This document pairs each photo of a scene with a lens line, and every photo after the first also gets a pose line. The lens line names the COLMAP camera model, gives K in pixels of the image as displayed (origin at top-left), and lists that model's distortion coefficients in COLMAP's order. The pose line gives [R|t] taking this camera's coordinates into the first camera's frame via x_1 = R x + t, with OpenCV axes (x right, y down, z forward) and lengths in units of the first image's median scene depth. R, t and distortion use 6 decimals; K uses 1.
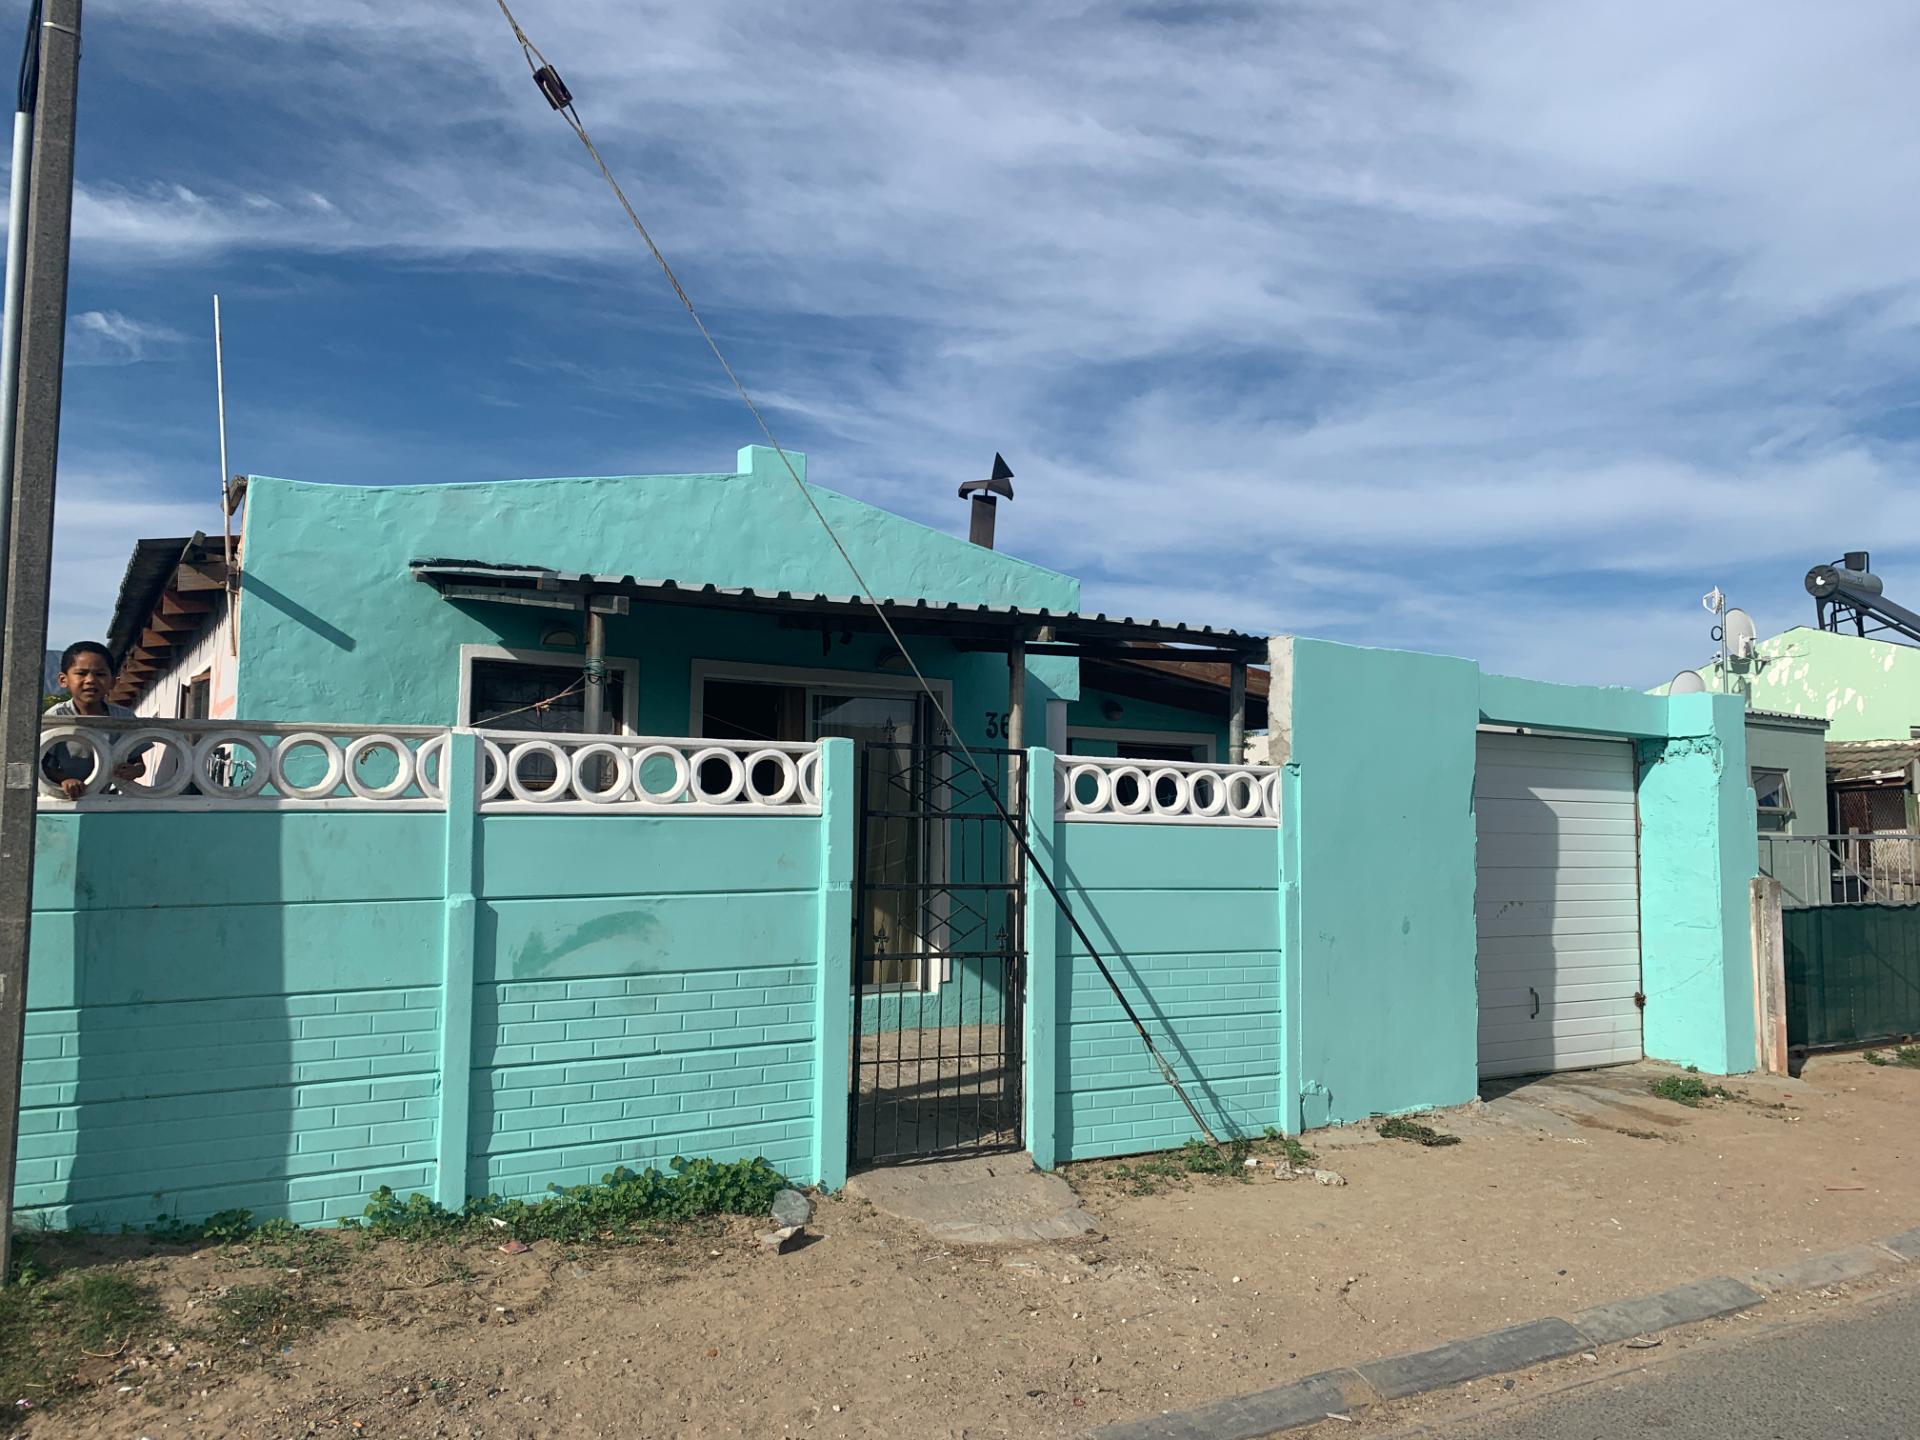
lens RADIAL K [[1472.4, 0, 955.5], [0, 1472.4, 720.8], [0, 0, 1]] dist [0.032983, -0.030345]
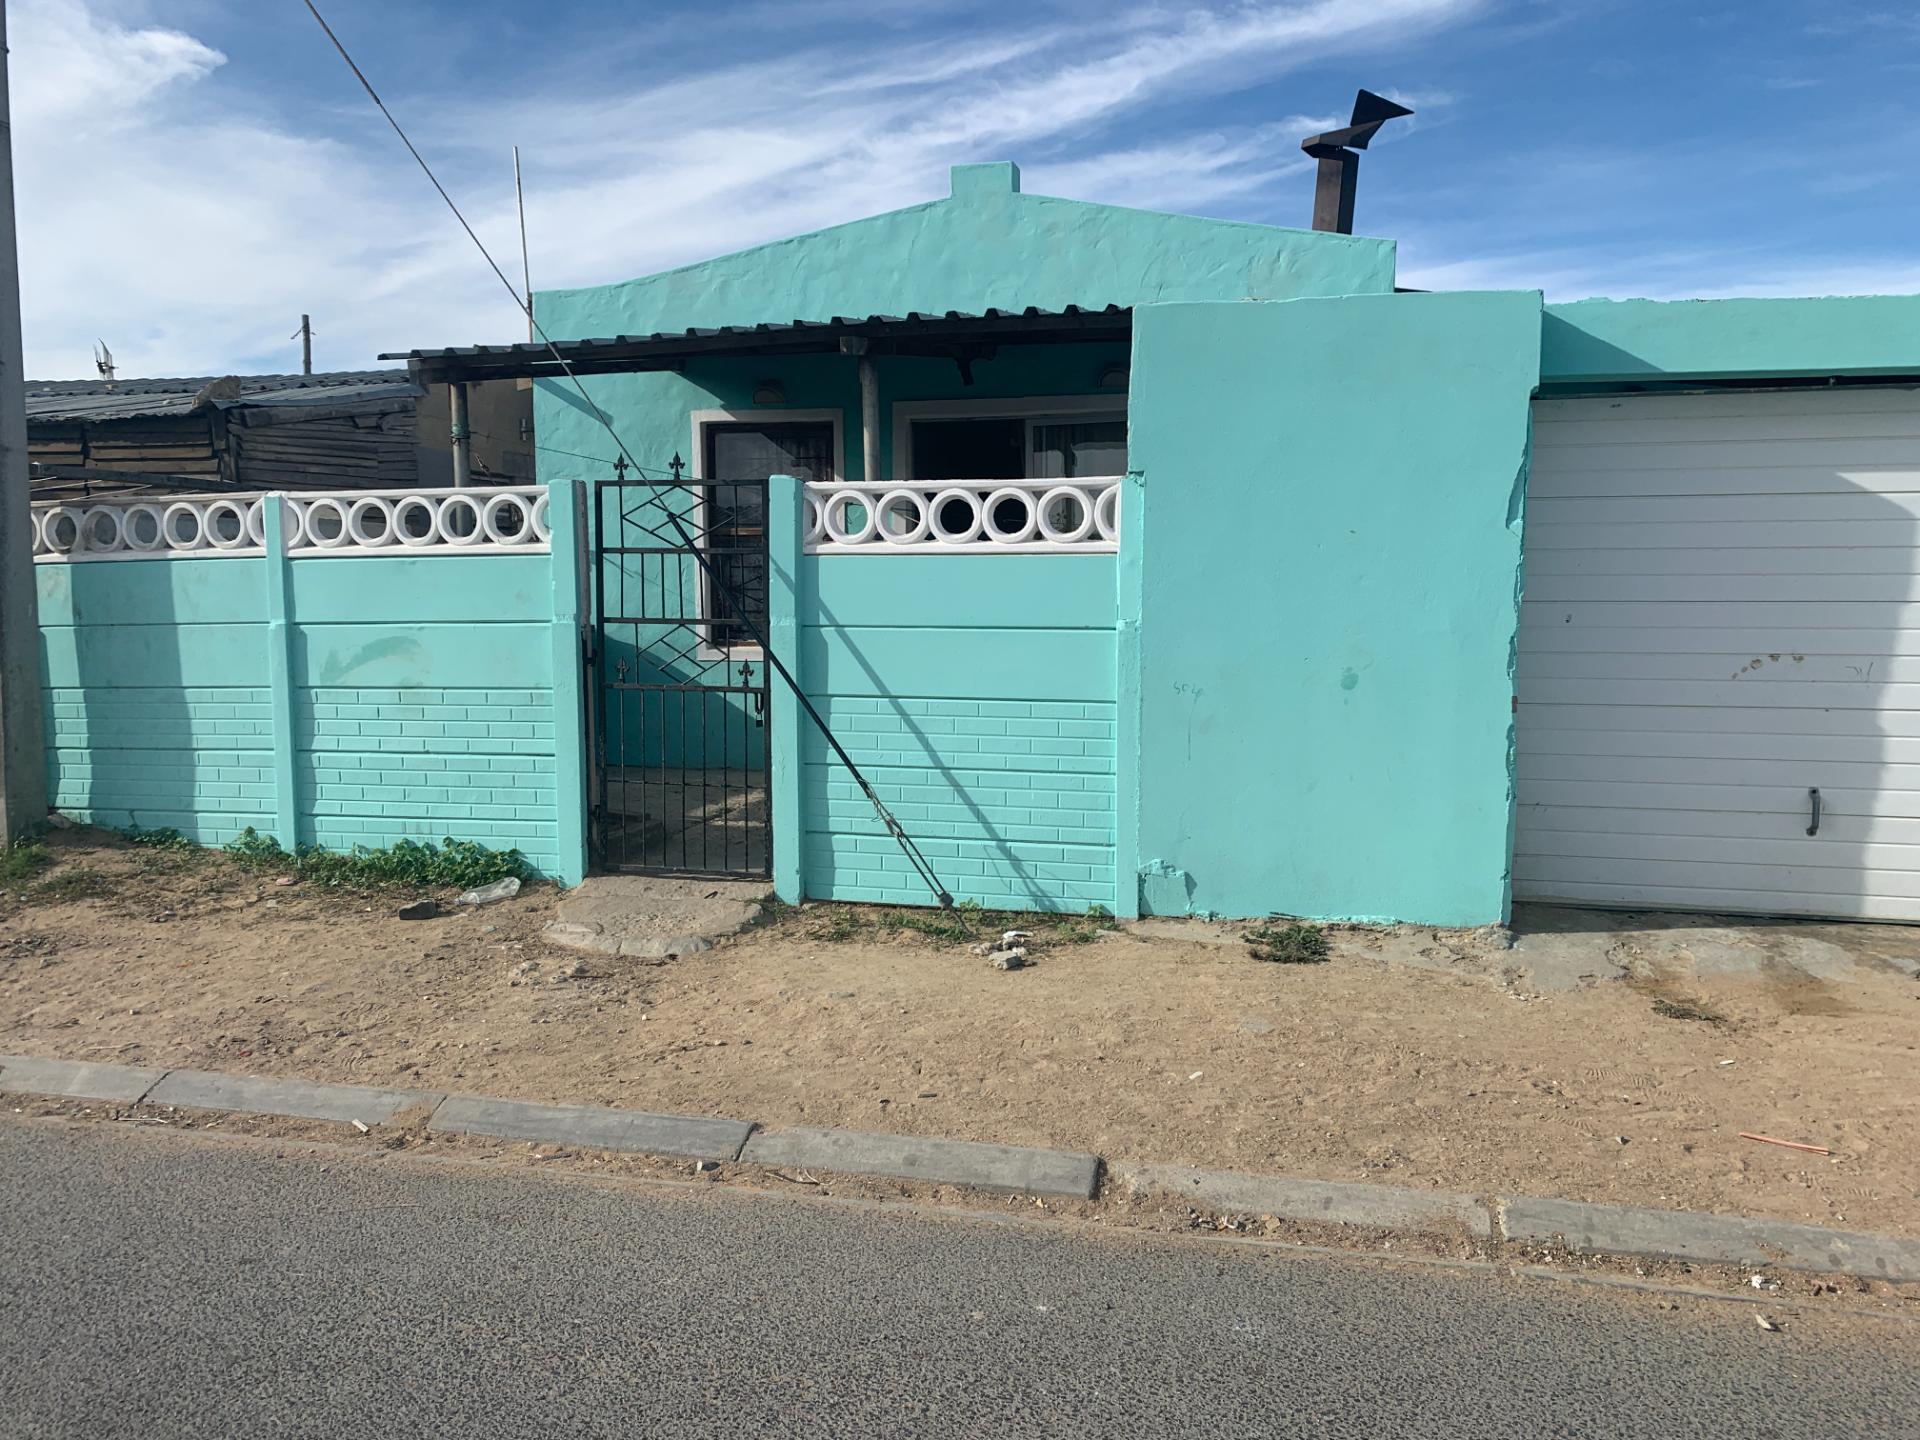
lens RADIAL K [[1478.3, 0, 959.8], [0, 1478.3, 729.1], [0, 0, 1]] dist [0.107908, -0.153274]
pose [[0.690478, 0.058483, -0.720985, 0.785403], [0.068777, 0.986903, 0.145920, 0.044726], [0.720076, -0.150342, 0.677413, 0.384301]]
